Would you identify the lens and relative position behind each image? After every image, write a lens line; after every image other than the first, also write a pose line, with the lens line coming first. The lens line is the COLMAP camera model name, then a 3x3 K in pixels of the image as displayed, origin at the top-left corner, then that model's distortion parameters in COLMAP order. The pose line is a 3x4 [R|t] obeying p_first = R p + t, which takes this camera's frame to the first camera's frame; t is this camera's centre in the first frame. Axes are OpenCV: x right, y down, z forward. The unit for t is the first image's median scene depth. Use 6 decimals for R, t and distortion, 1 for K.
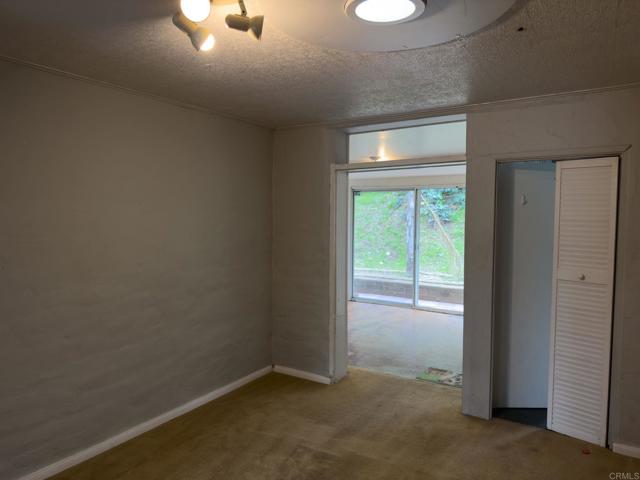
lens RADIAL K [[447.3, 0, 318.0], [0, 447.3, 239.0], [0, 0, 1]] dist [0.023981, -0.033514]
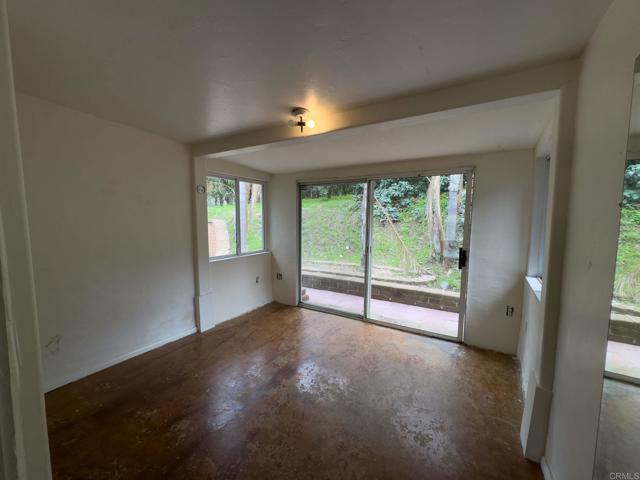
lens RADIAL K [[254.9, 0, 322.0], [0, 254.9, 241.8], [0, 0, 1]] dist [-0.003675, 0.000148]
pose [[0.999766, -0.004471, 0.021176, 0.079555], [0.003595, 0.999144, 0.041216, -0.012843], [-0.021342, -0.041131, 0.998926, 0.335763]]
